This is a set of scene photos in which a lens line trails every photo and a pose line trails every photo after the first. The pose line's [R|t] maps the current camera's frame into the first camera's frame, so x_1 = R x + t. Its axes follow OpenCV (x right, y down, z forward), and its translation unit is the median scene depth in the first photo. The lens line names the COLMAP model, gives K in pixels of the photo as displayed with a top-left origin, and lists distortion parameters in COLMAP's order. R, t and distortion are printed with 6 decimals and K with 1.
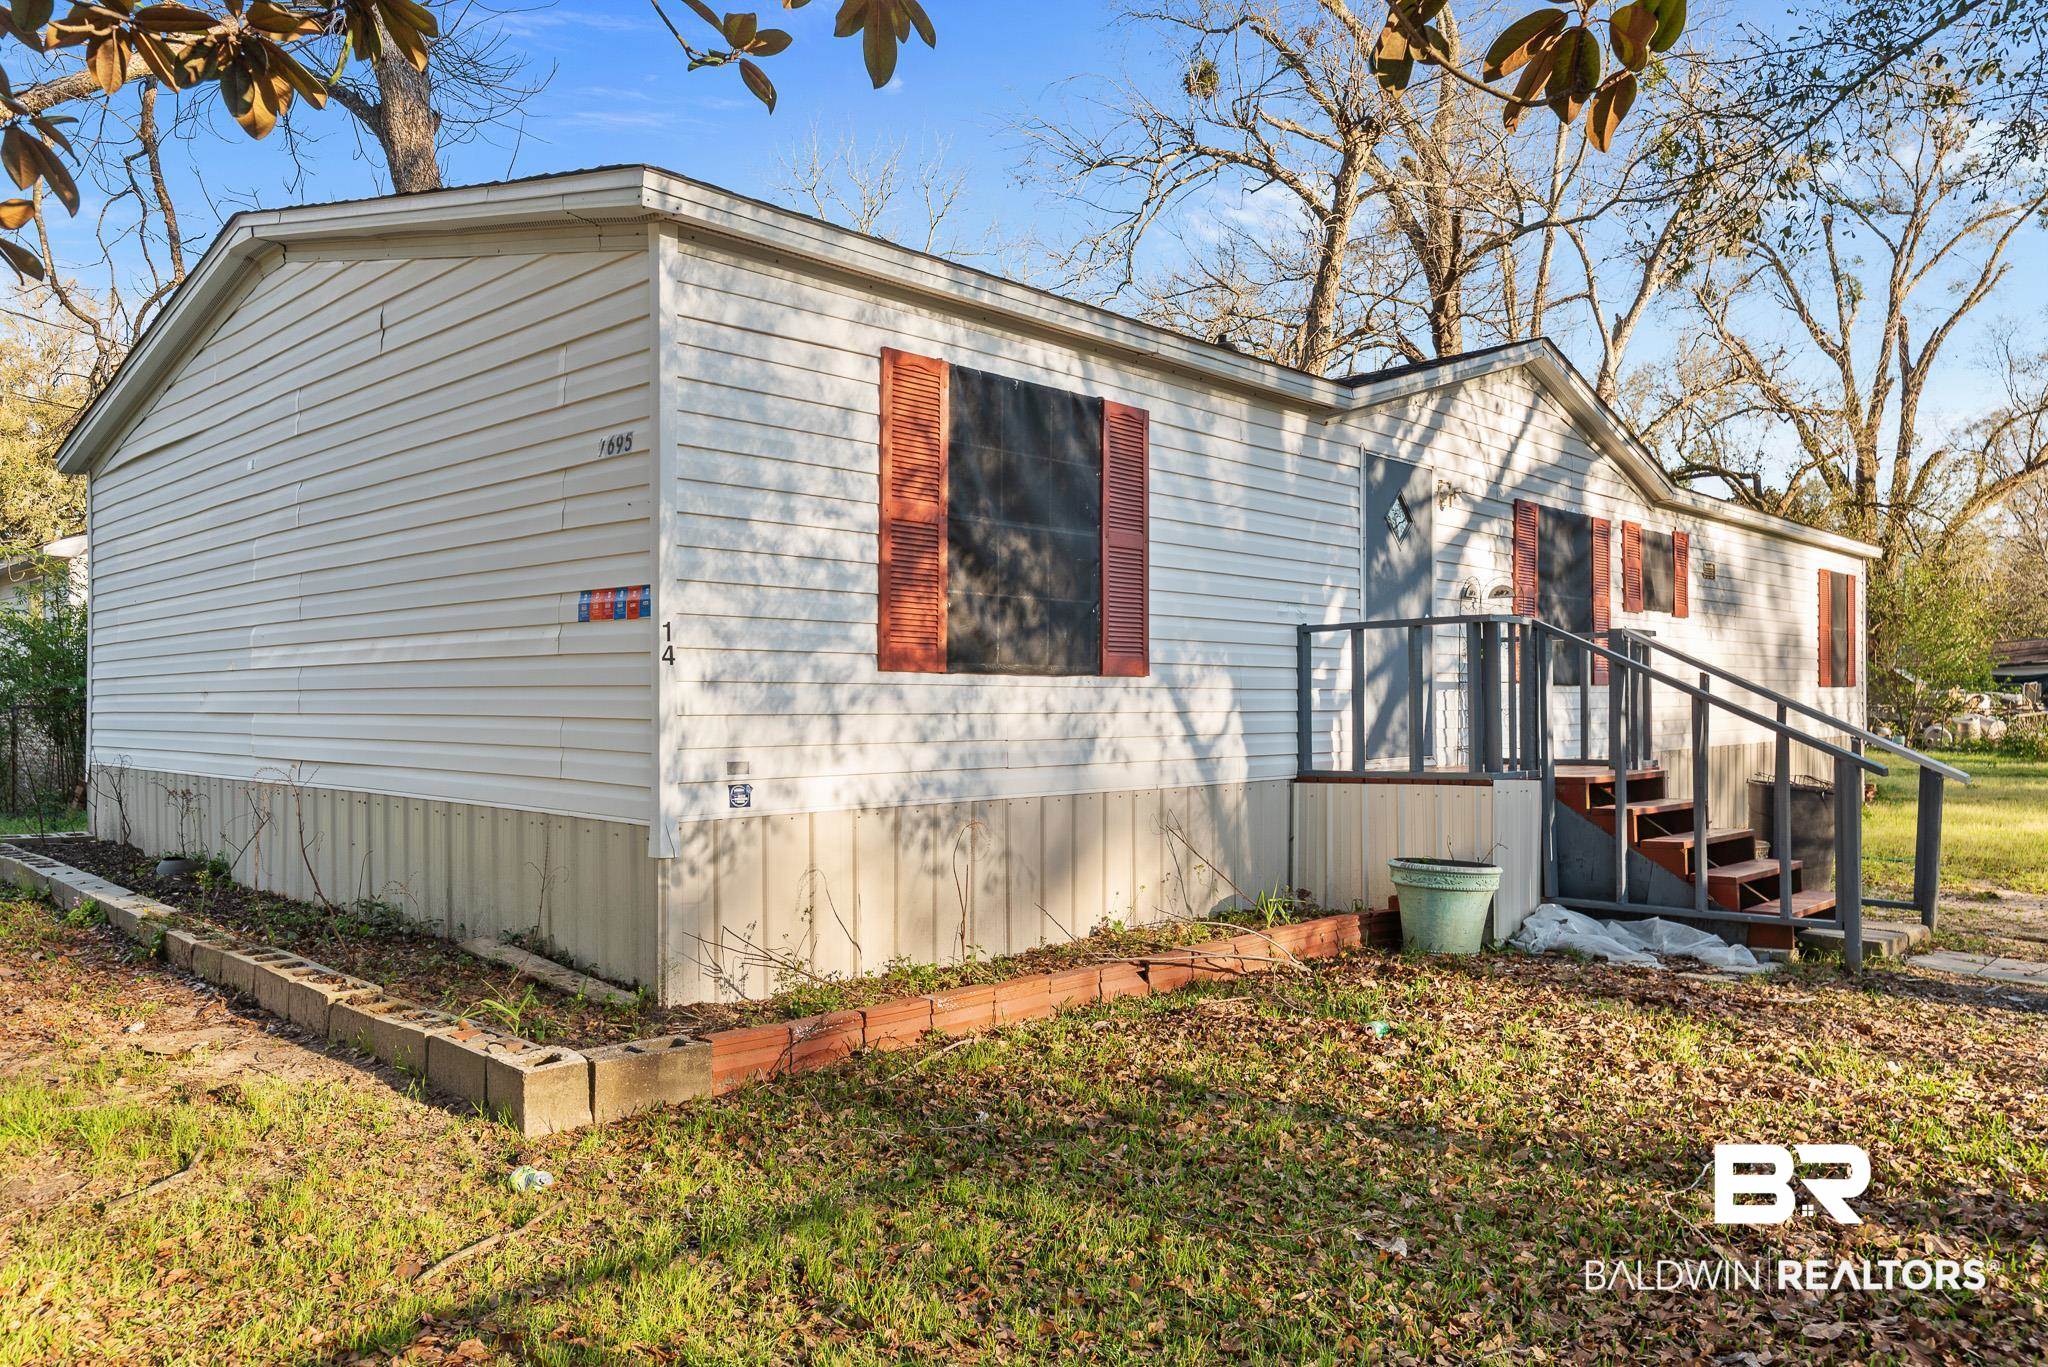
lens RADIAL K [[1445.0, 0, 1022.8], [0, 1445.0, 687.7], [0, 0, 1]] dist [-0.004530, -0.001638]
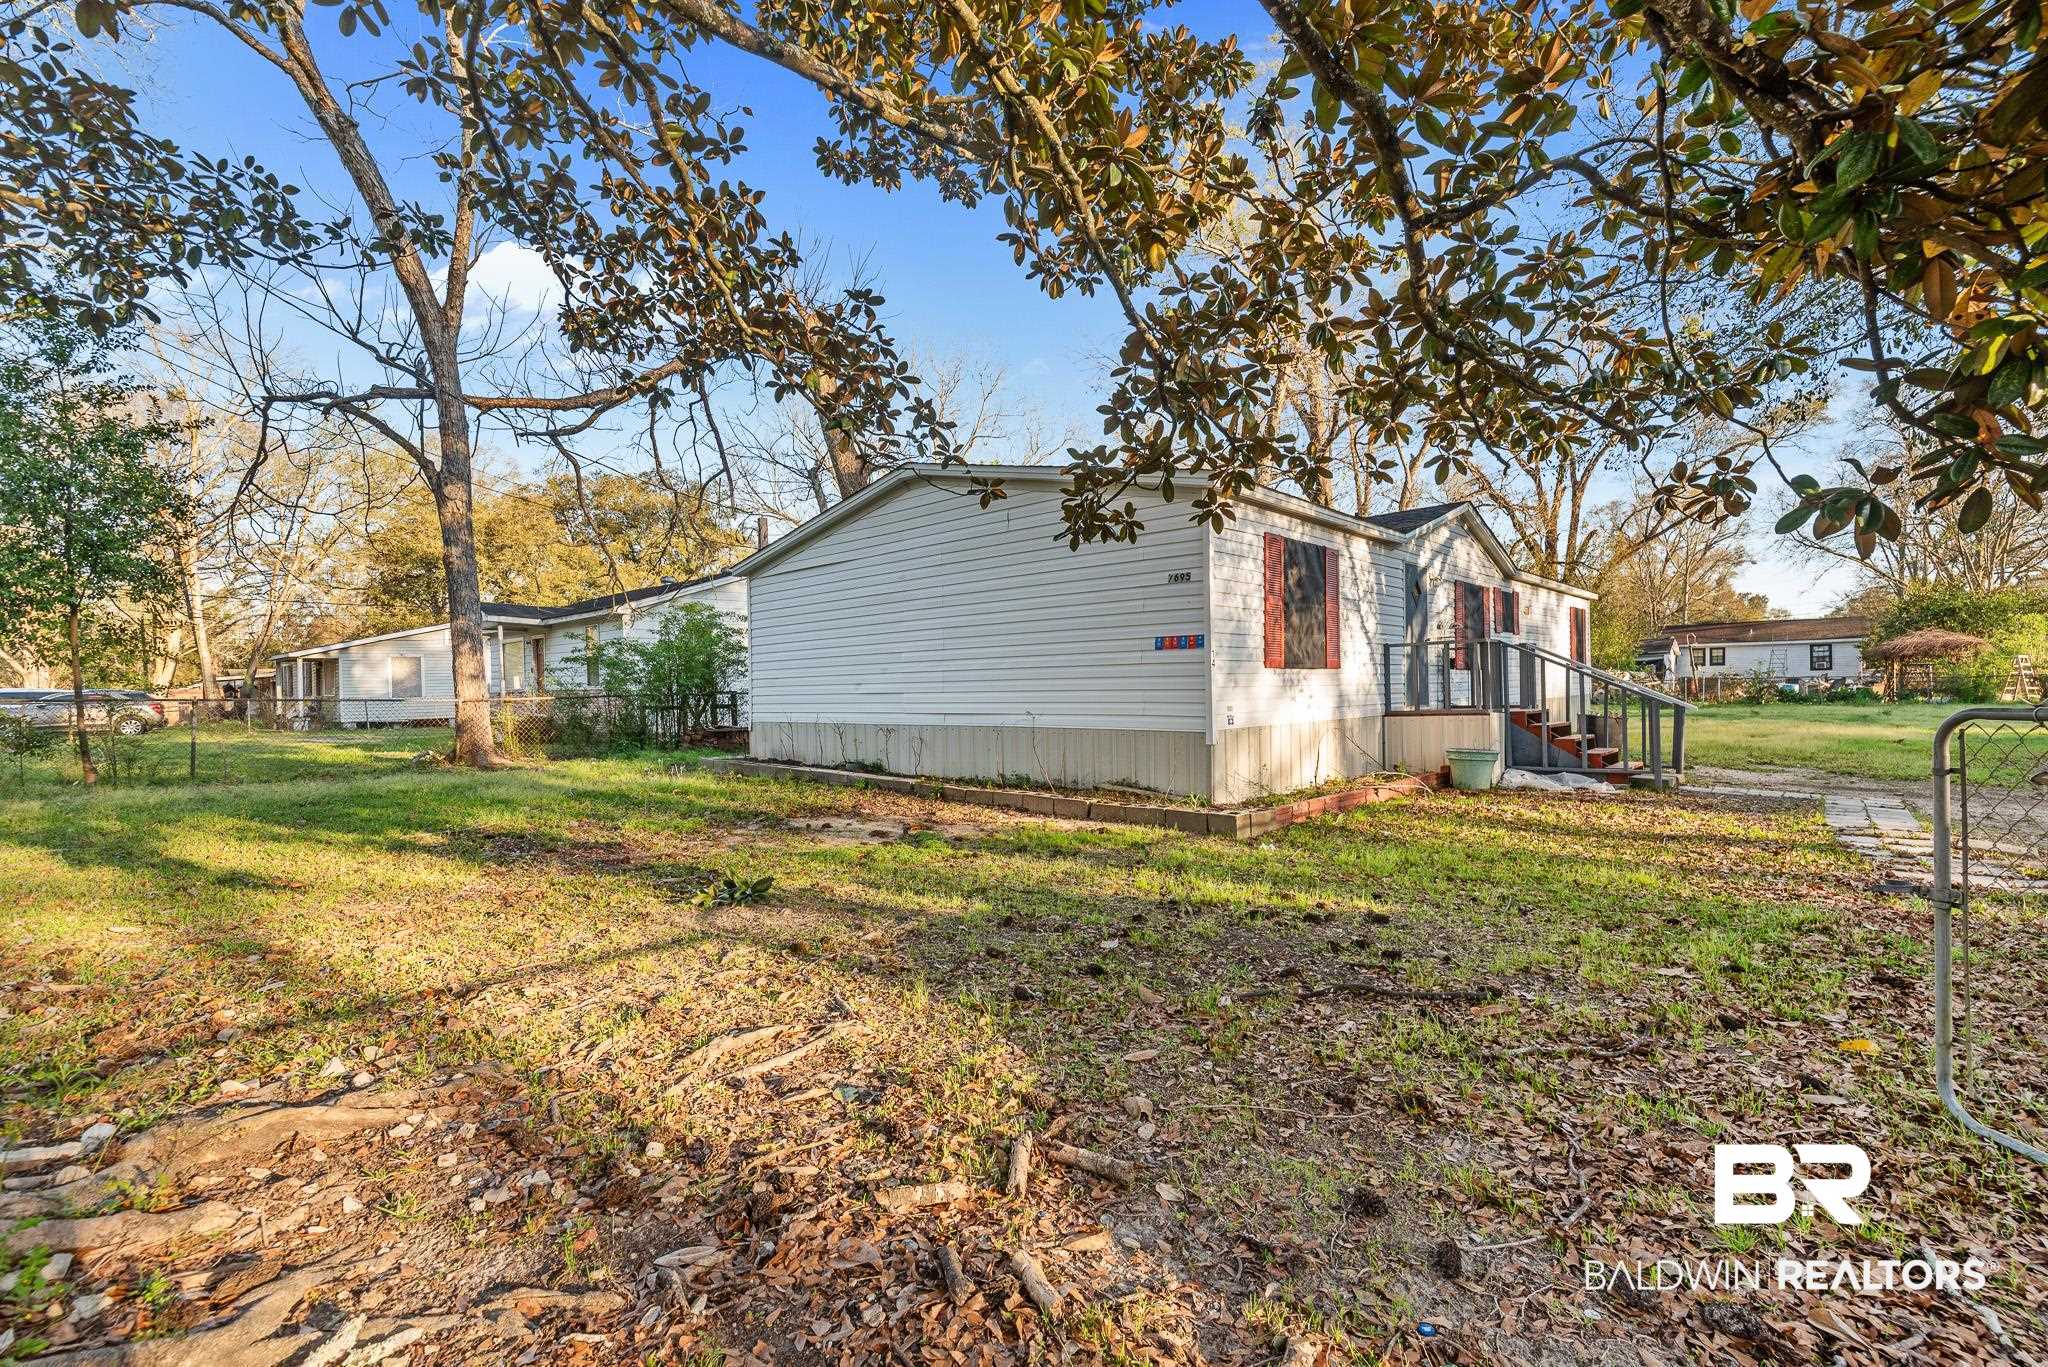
lens RADIAL K [[896.9, 0, 1025.7], [0, 896.9, 688.9], [0, 0, 1]] dist [0.001968, -0.000732]
pose [[0.999720, -0.016044, 0.017405, -0.325106], [0.015829, 0.999797, 0.012435, -0.001211], [-0.017601, -0.012156, 0.999771, -0.293842]]
